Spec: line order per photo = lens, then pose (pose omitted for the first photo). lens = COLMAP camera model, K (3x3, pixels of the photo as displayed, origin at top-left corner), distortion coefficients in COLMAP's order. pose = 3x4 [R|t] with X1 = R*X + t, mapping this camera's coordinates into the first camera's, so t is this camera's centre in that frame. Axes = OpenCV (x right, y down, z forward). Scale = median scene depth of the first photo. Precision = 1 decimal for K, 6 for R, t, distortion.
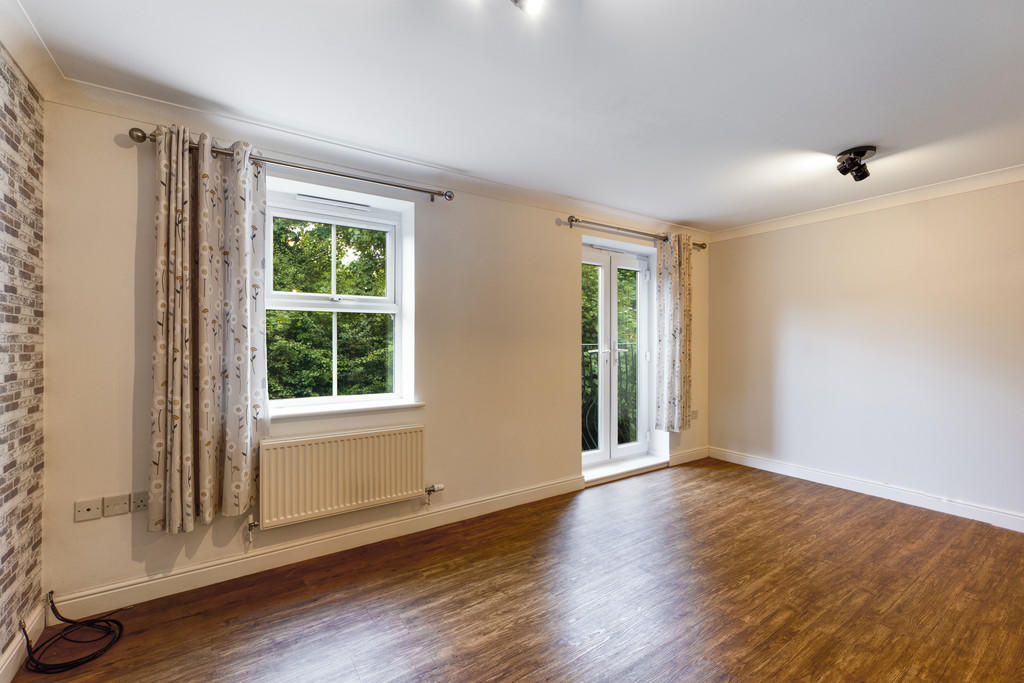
lens RADIAL K [[432.0, 0, 513.7], [0, 432.0, 342.0], [0, 0, 1]] dist [0.000670, 0.000239]
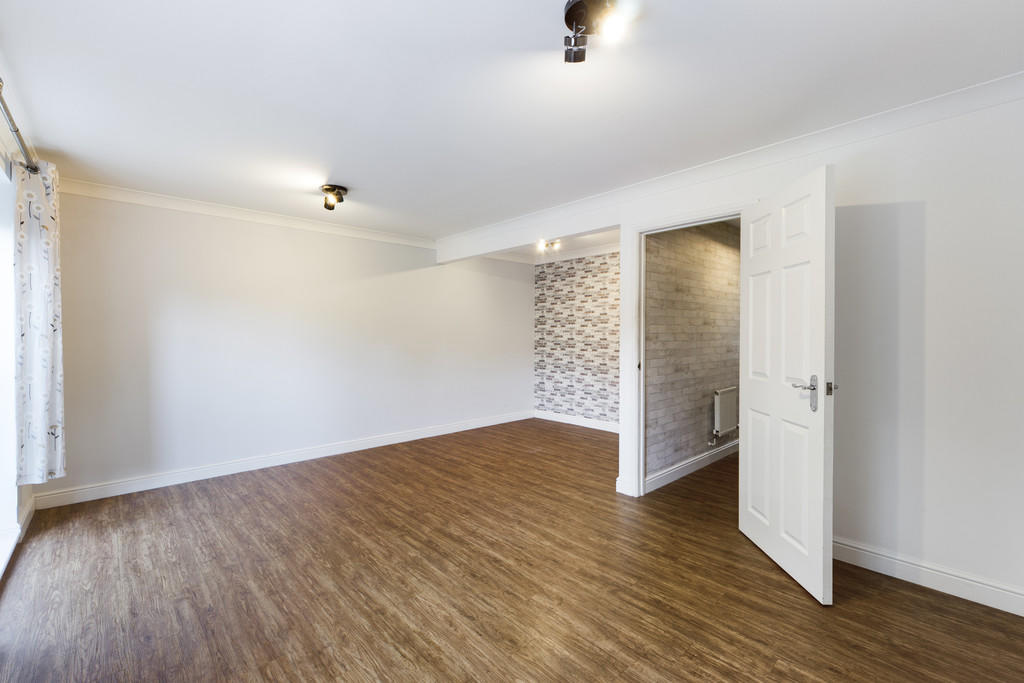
lens RADIAL K [[432.0, 0, 511.0], [0, 432.0, 342.7], [0, 0, 1]] dist [0.000670, 0.000239]
pose [[-0.151523, -0.015038, 0.988339, -0.542055], [0.002505, 0.999875, 0.015598, -0.001883], [-0.988451, 0.004840, -0.151466, 0.647733]]
